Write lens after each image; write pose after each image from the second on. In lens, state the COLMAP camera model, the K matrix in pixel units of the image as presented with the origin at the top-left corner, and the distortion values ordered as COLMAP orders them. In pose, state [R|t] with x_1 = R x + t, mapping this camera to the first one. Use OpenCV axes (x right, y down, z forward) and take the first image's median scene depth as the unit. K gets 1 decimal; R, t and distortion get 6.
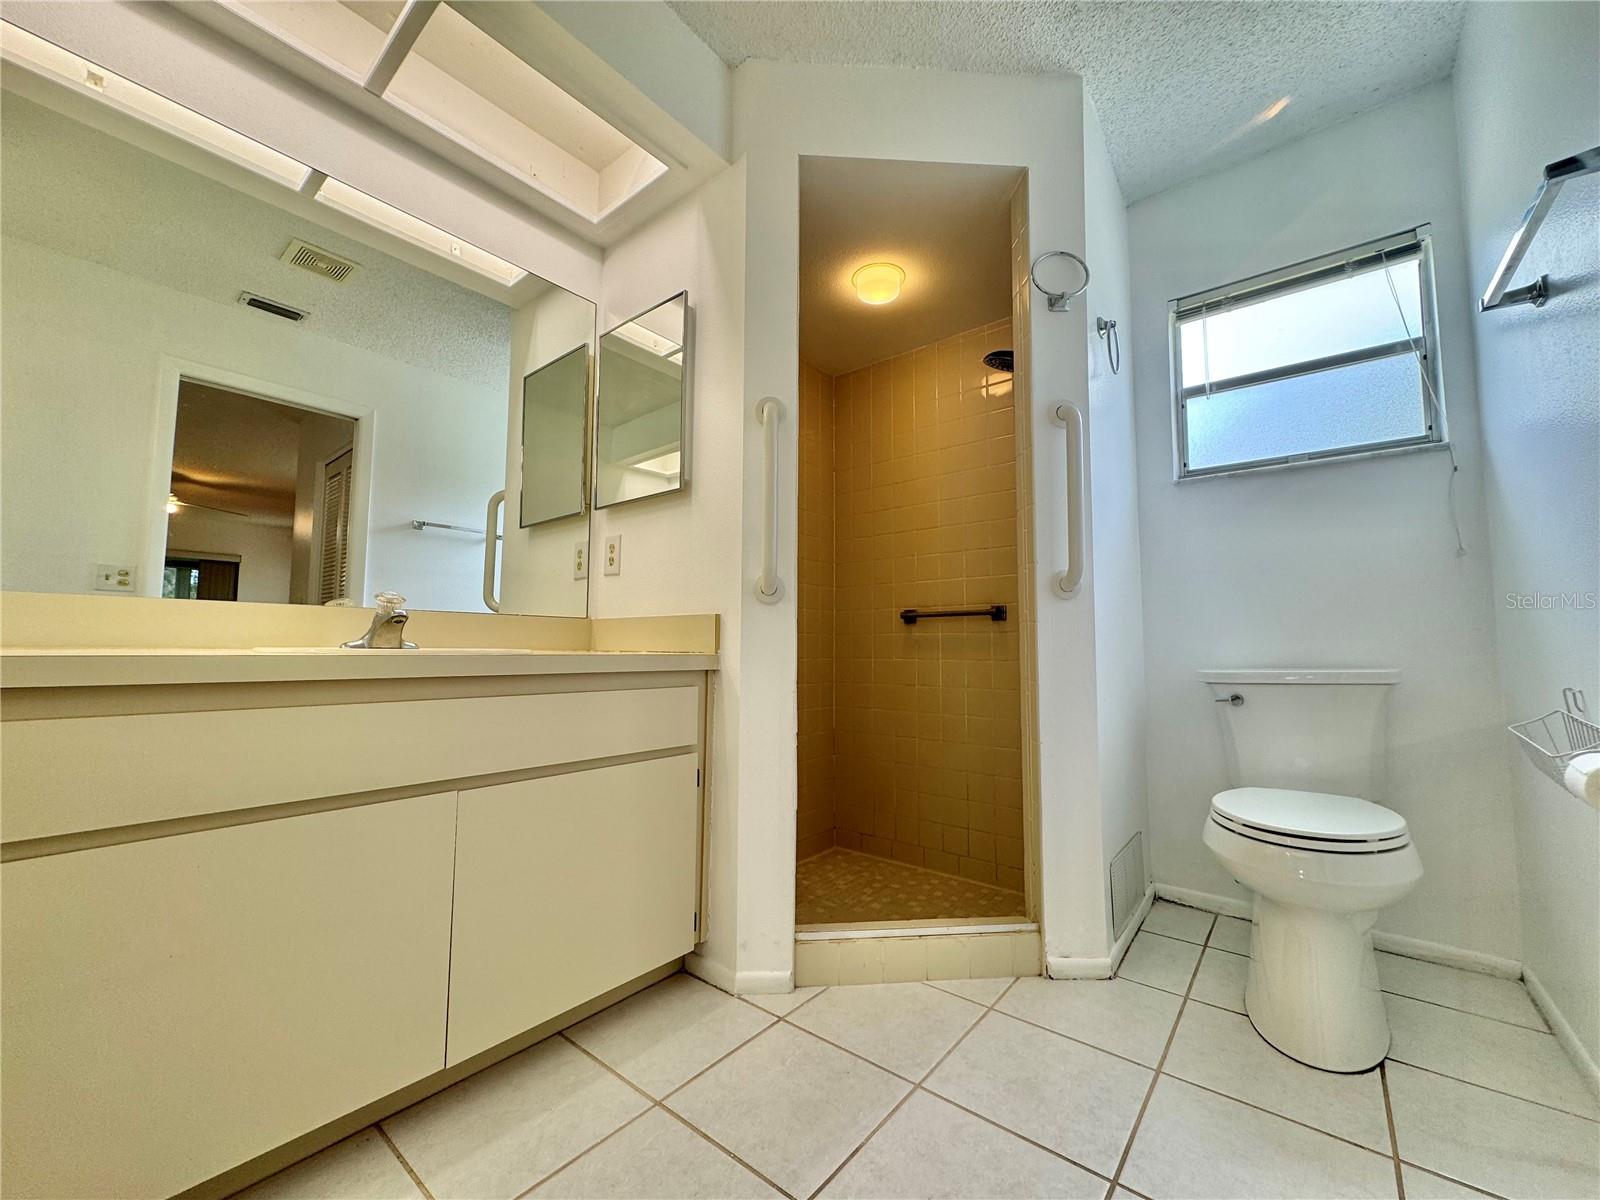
lens RADIAL K [[634.2, 0, 806.1], [0, 634.2, 599.6], [0, 0, 1]] dist [-0.001759, 0.000145]
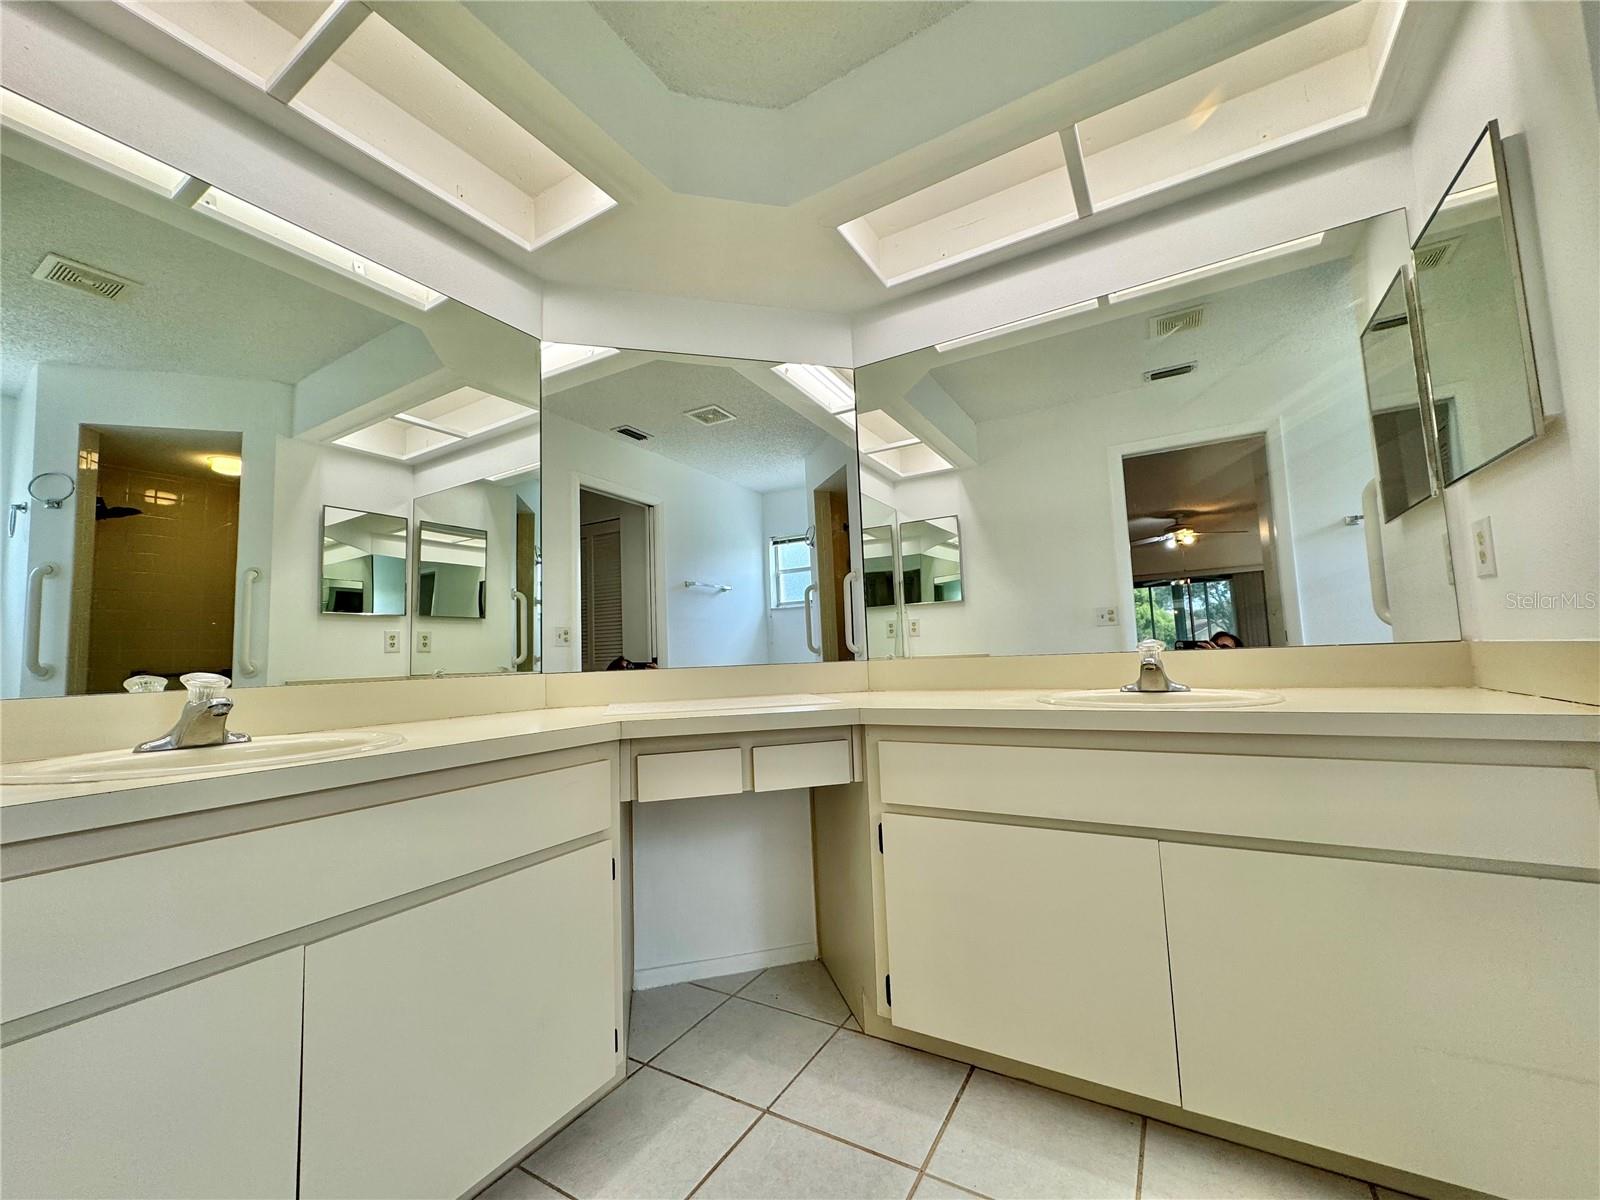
lens RADIAL K [[634.2, 0, 806.6], [0, 634.2, 604.7], [0, 0, 1]] dist [-0.001759, 0.000145]
pose [[0.144821, -0.090843, -0.985279, 0.246142], [0.122218, 0.989793, -0.073295, -0.047763], [0.981881, -0.109804, 0.154445, 0.170719]]
